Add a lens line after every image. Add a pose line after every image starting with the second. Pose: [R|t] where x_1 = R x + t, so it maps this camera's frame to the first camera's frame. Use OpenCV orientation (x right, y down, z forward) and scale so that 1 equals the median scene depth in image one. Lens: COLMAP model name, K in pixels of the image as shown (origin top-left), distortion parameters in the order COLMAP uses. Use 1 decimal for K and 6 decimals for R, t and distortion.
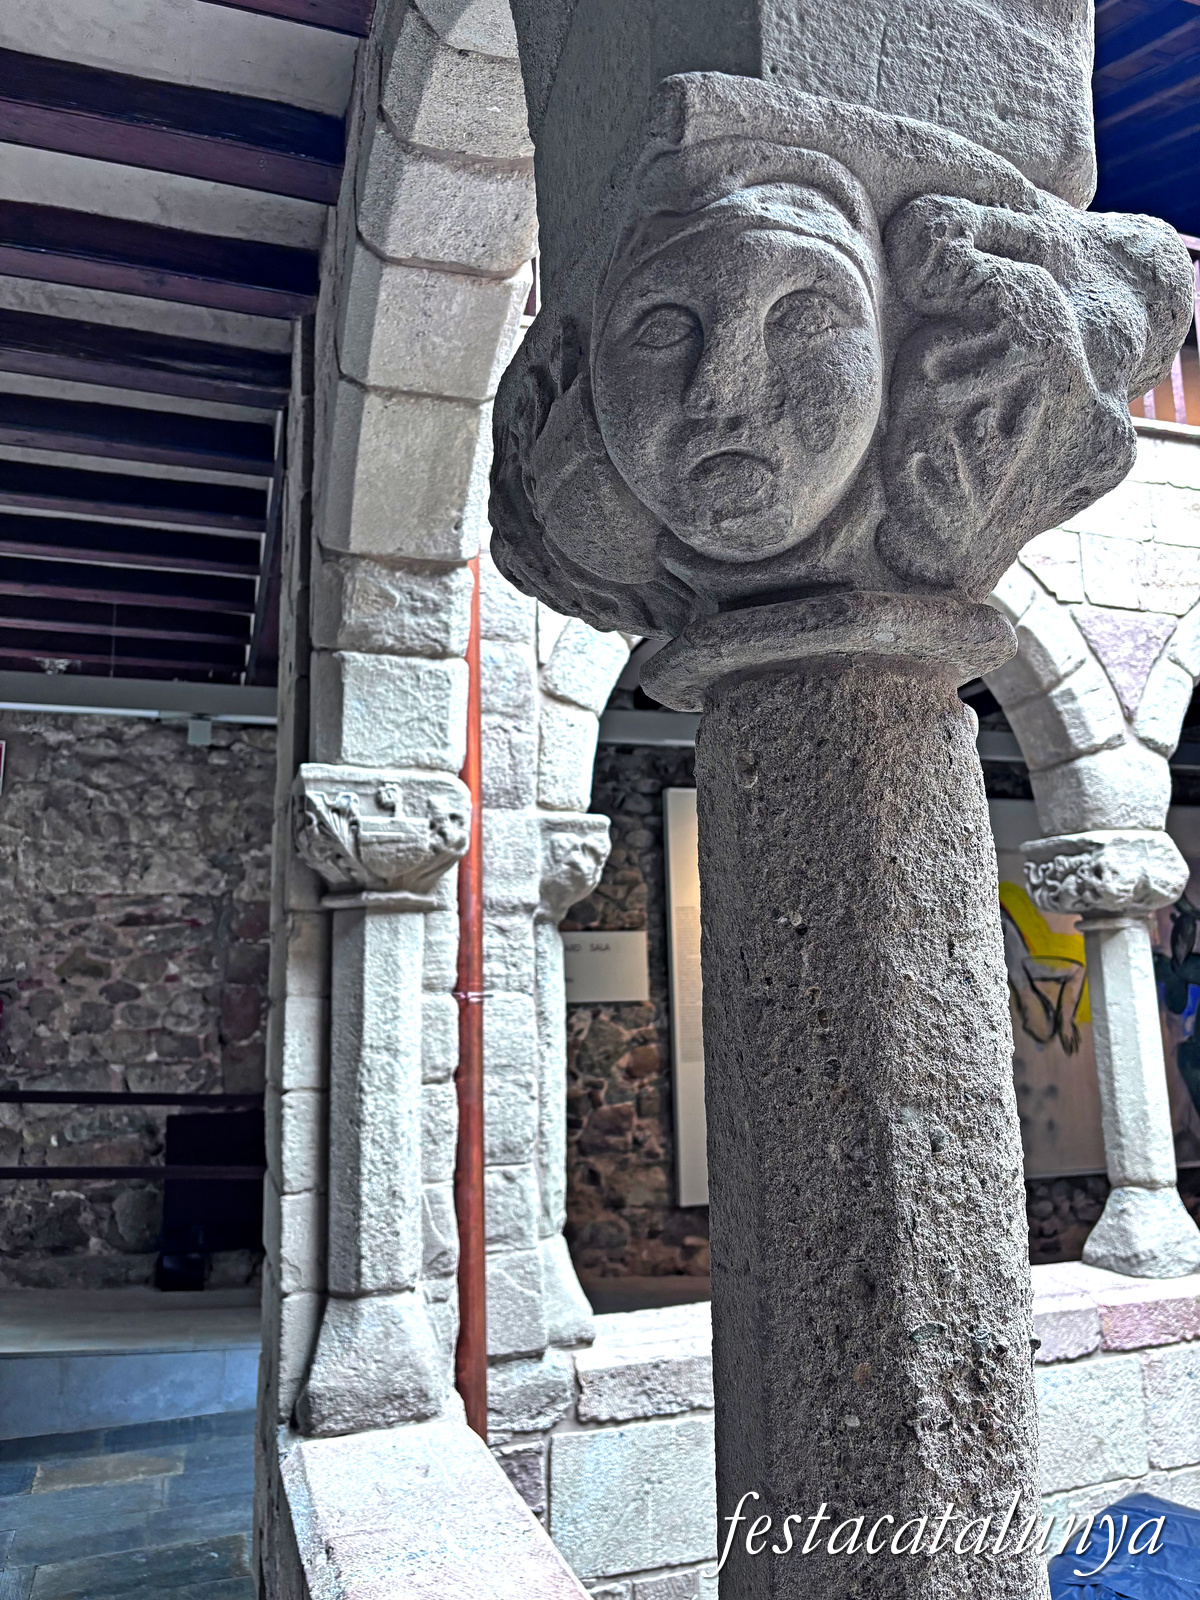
lens RADIAL K [[1222.5, 0, 609.3], [0, 1222.5, 790.1], [0, 0, 1]] dist [0.020174, 0.004533]
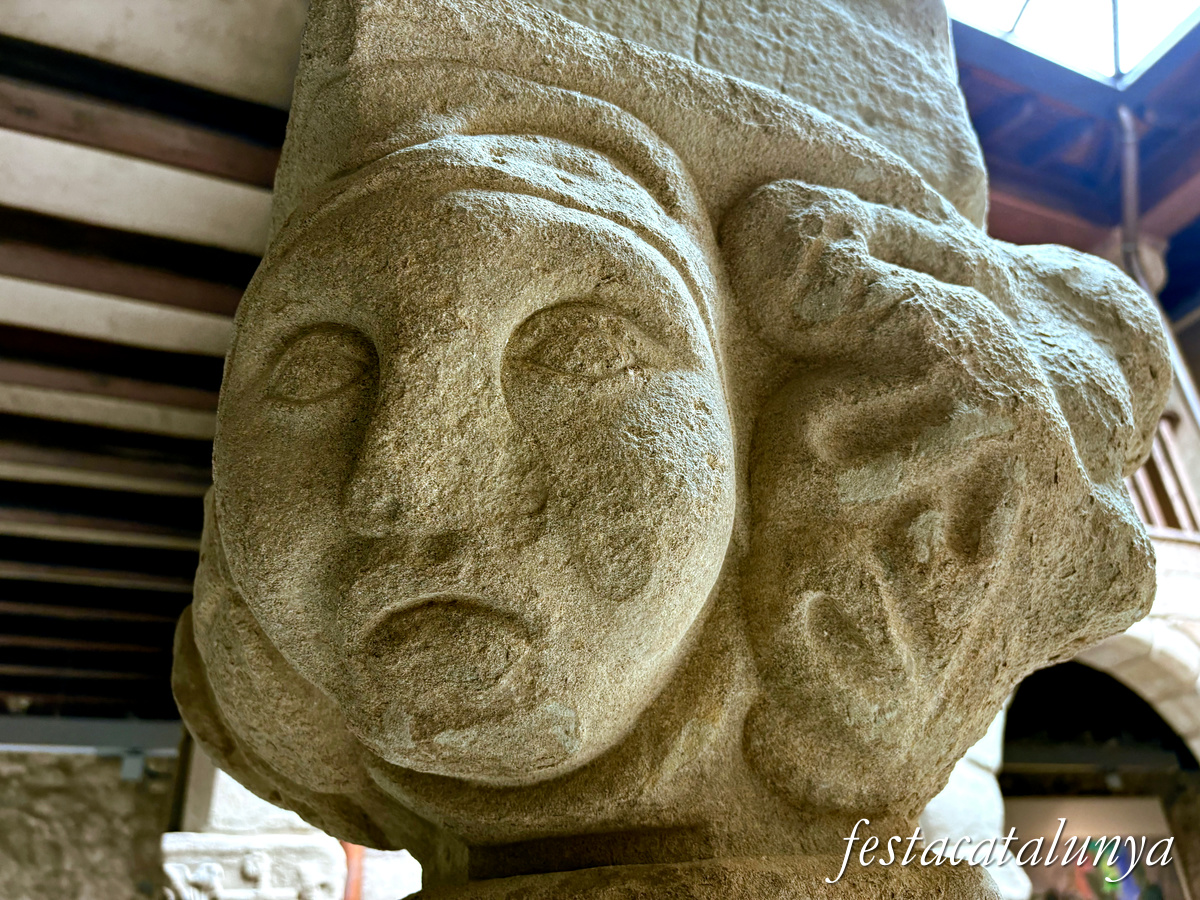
lens RADIAL K [[916.9, 0, 599.7], [0, 916.9, 453.7], [0, 0, 1]] dist [0.020174, 0.004533]
pose [[0.997079, 0.000567, 0.076376, 0.127756], [0.024430, 0.945074, -0.325942, -0.201317], [-0.072366, 0.326856, 0.942300, 0.603212]]
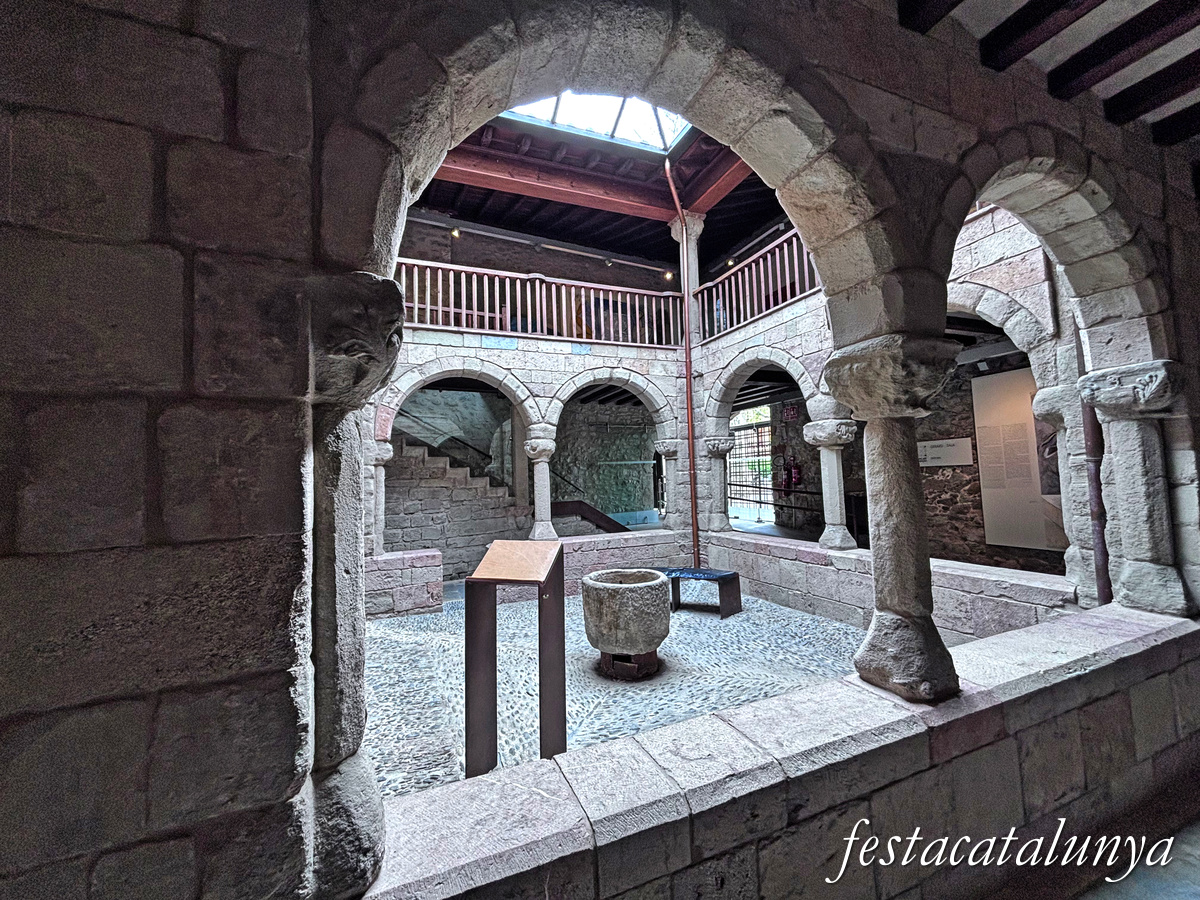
lens RADIAL K [[482.1, 0, 599.0], [0, 482.1, 441.9], [0, 0, 1]] dist [-0.001587, -0.000623]
pose [[0.056991, -0.054525, -0.996885, 7.798455], [0.197933, 0.979305, -0.042248, 0.119254], [0.978557, -0.194908, 0.066604, 1.445343]]
